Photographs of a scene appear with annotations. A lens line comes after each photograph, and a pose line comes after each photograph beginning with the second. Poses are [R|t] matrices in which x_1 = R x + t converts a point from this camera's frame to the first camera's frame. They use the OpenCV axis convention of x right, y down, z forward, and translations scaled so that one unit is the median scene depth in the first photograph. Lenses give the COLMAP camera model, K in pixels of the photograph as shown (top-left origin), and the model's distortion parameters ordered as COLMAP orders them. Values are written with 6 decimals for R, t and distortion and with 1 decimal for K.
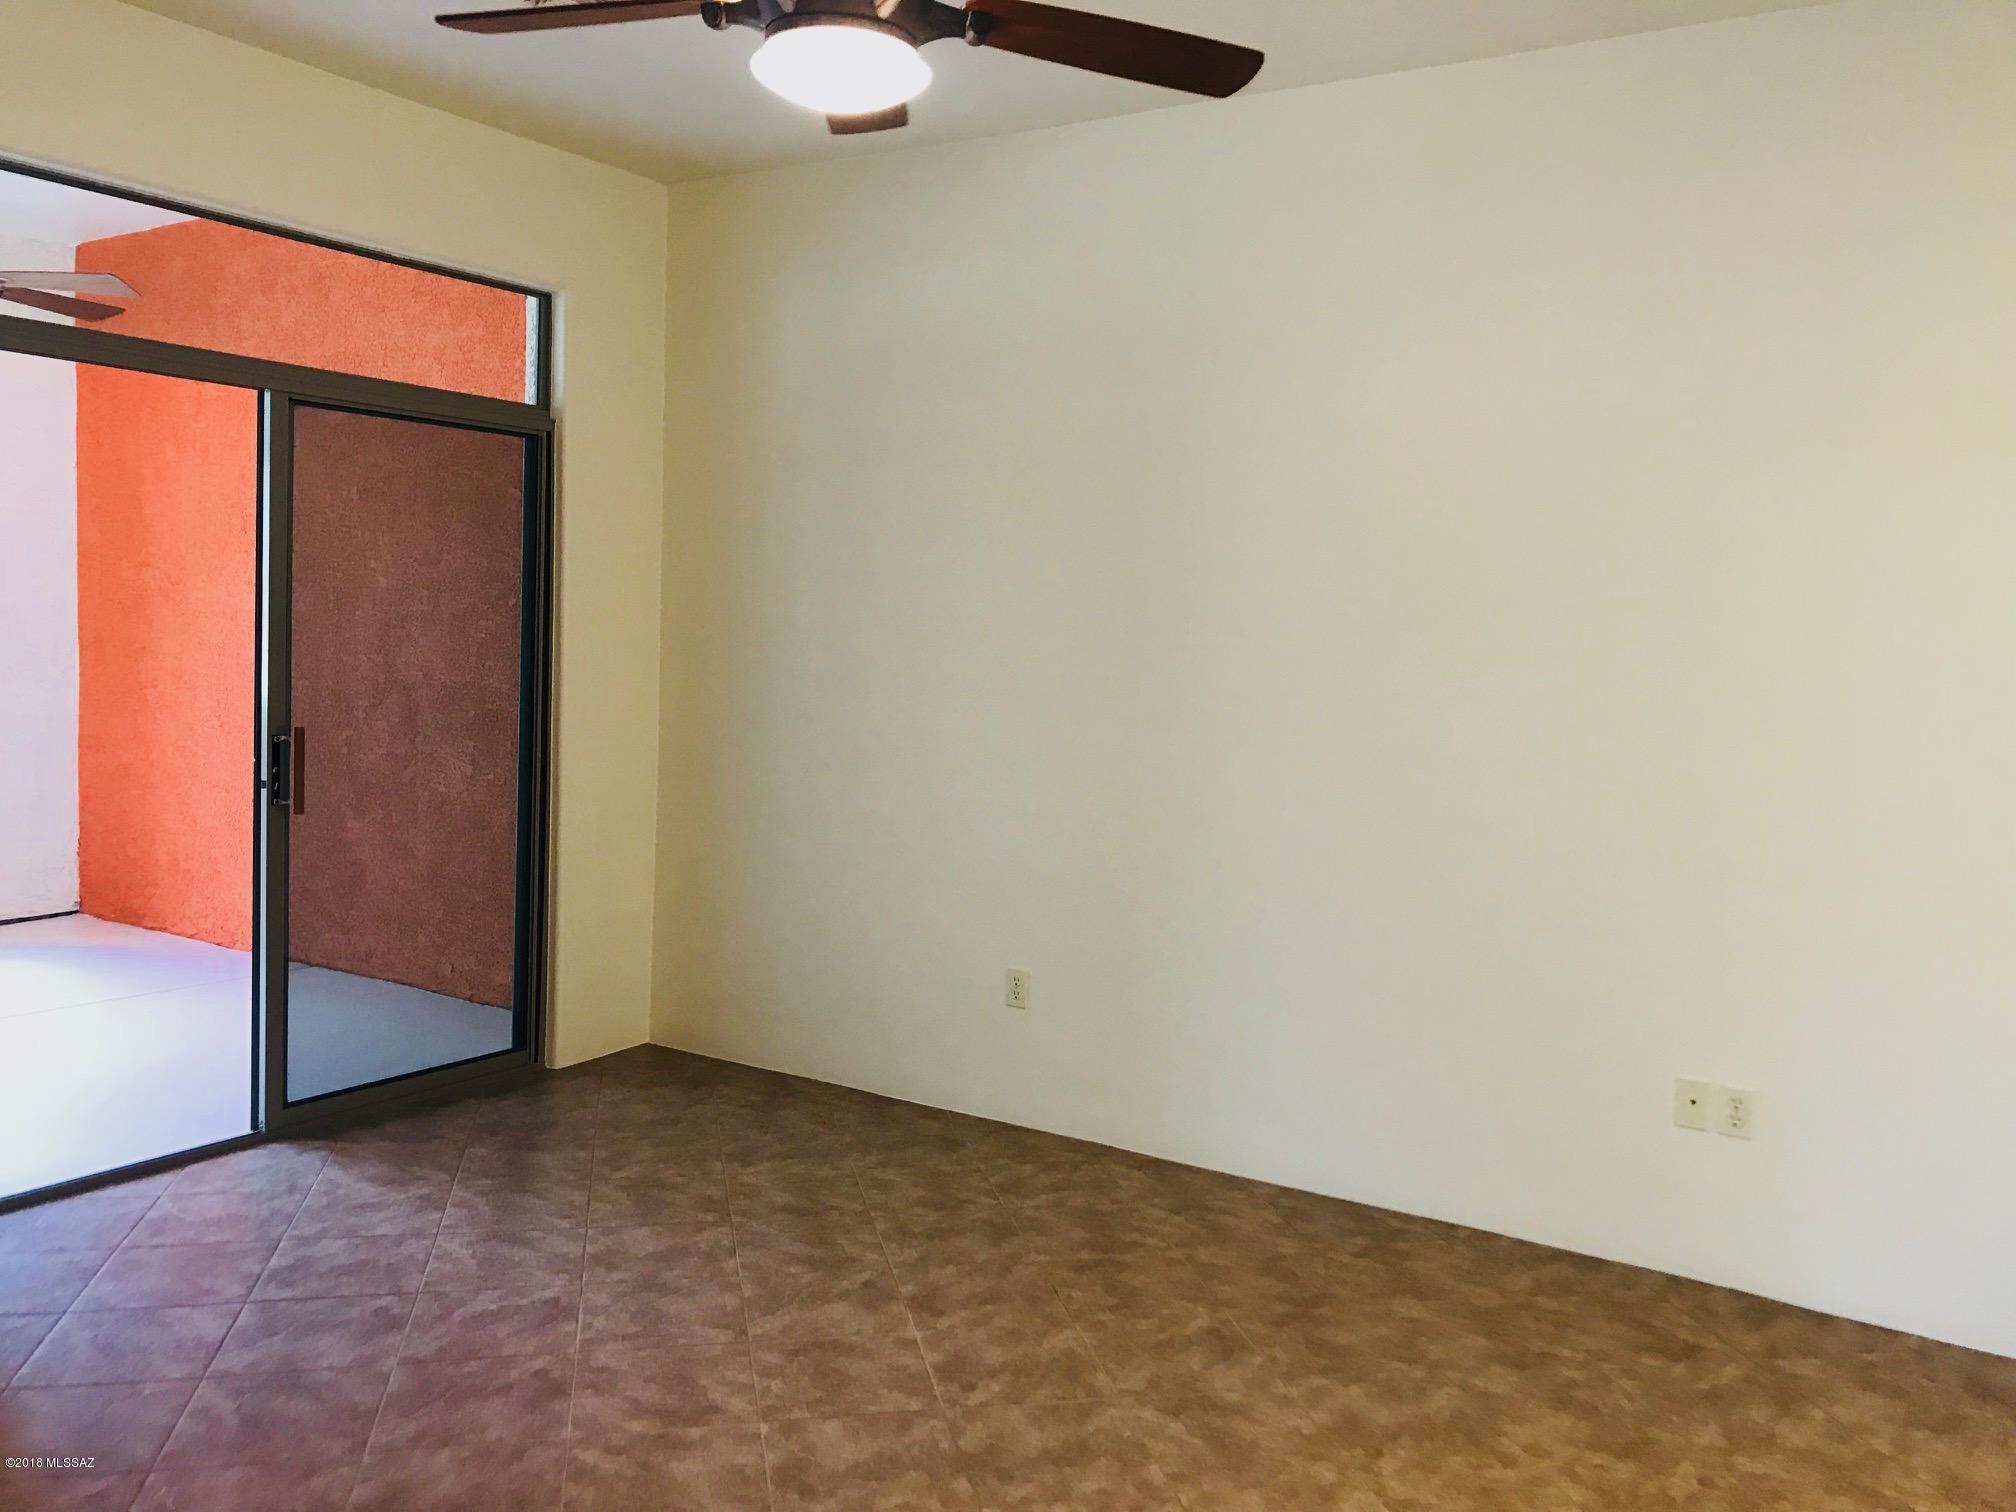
lens RADIAL K [[1658.9, 0, 993.0], [0, 1658.9, 742.9], [0, 0, 1]] dist [0.040654, -0.045953]
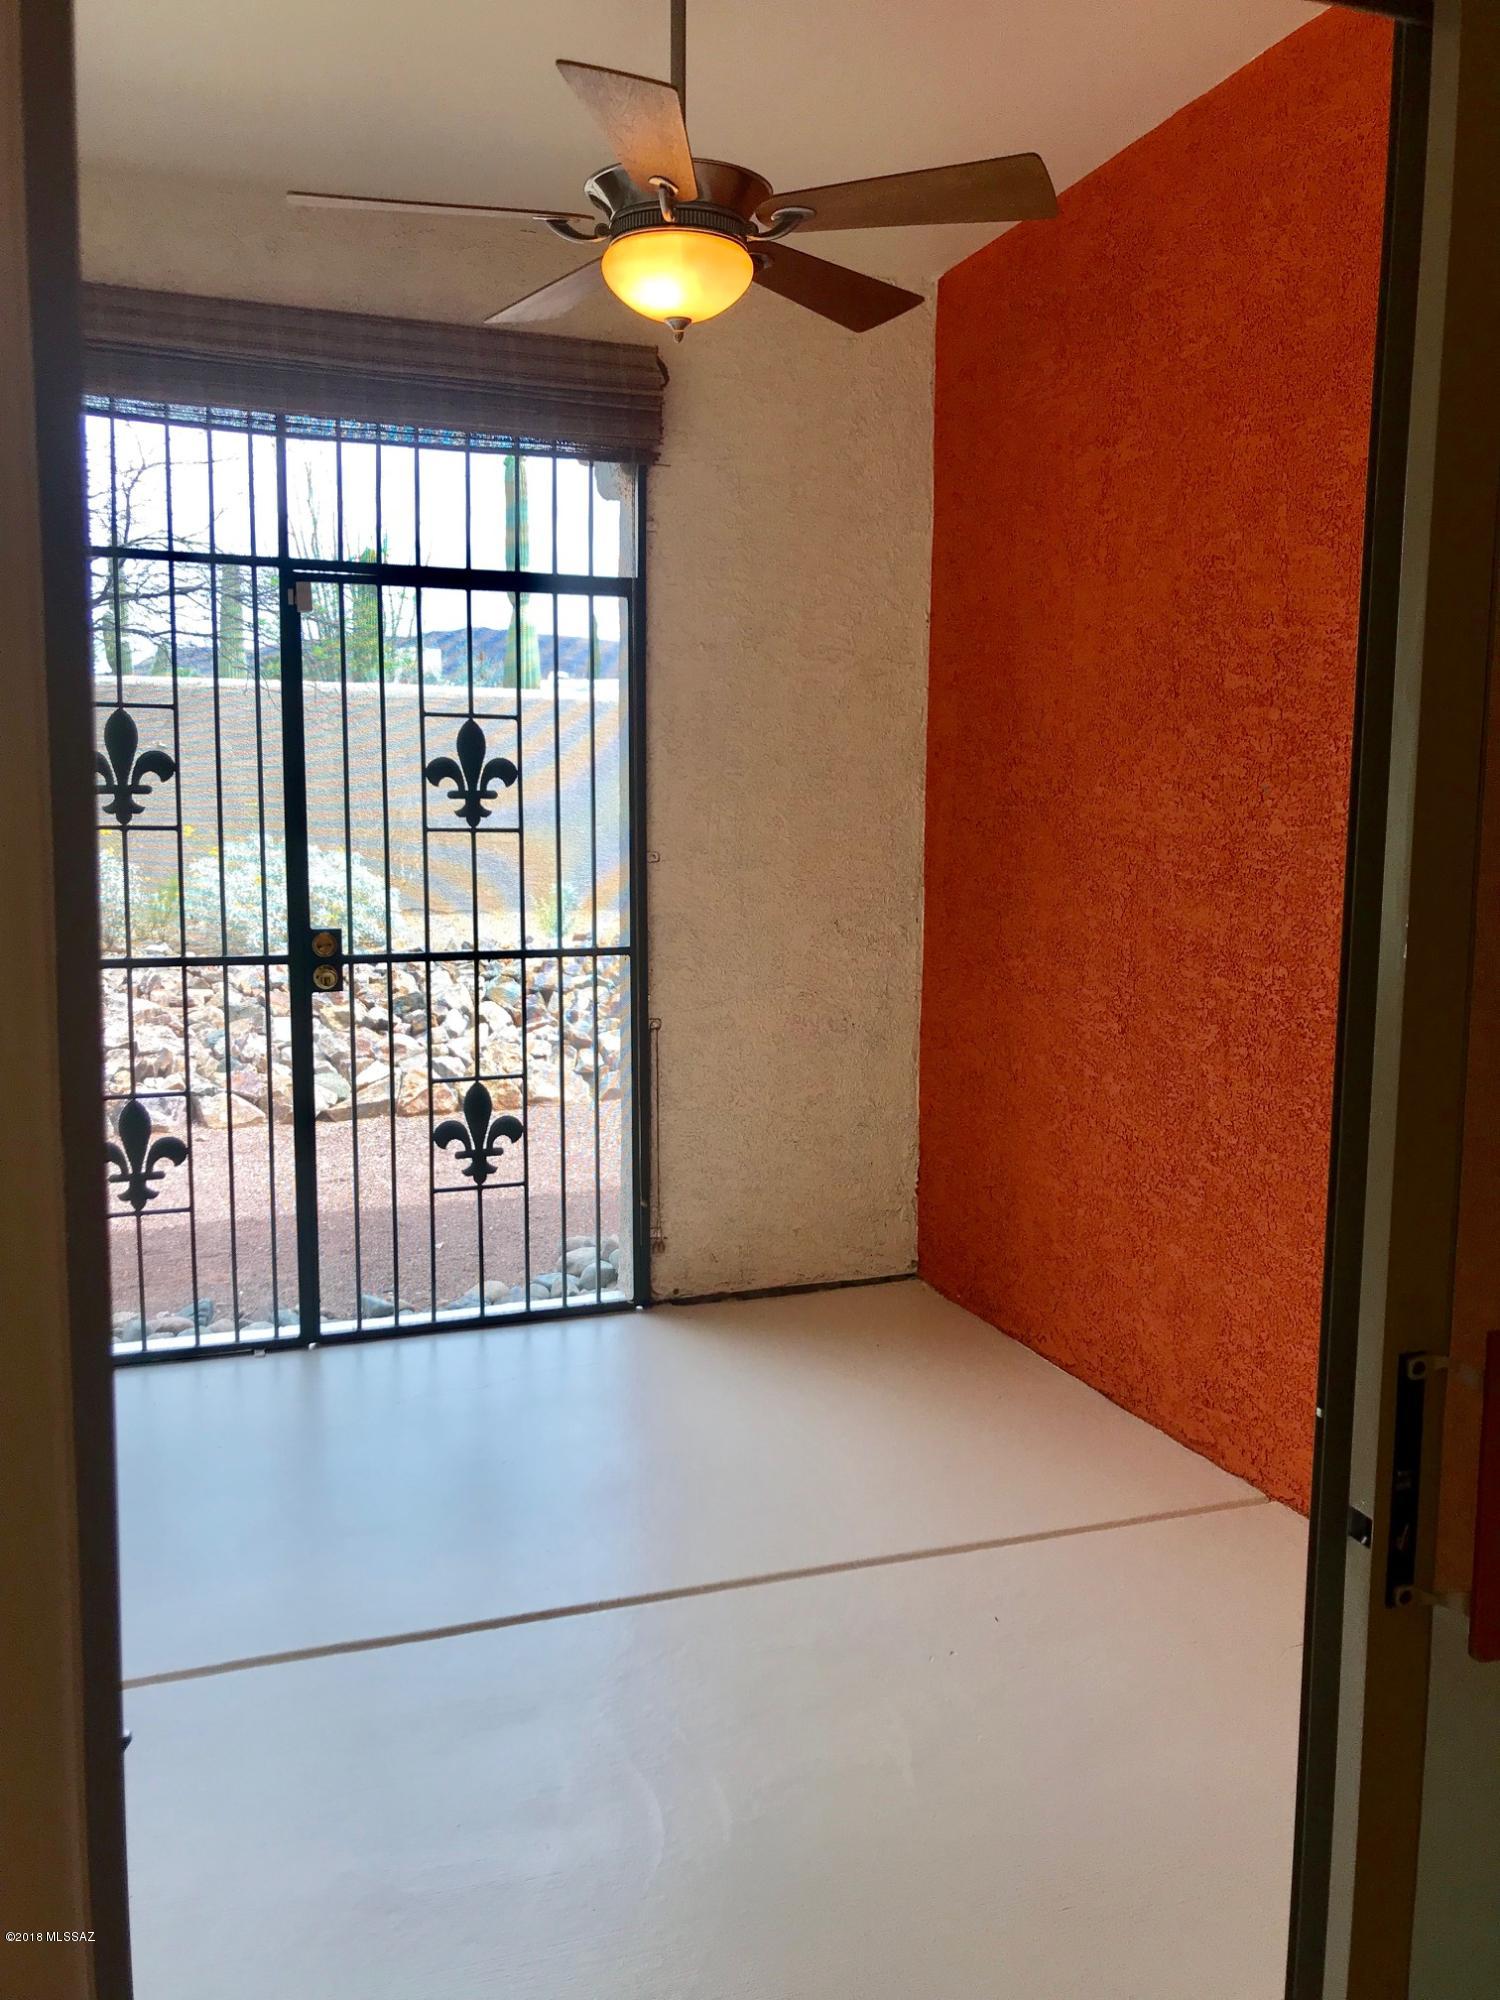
lens RADIAL K [[1645.7, 0, 763.9], [0, 1645.7, 997.8], [0, 0, 1]] dist [0.040654, -0.045953]
pose [[0.810103, 0.040353, -0.584897, -0.221053], [-0.022455, 0.999032, 0.037824, -0.040130], [0.585857, -0.017507, 0.810225, 0.447200]]
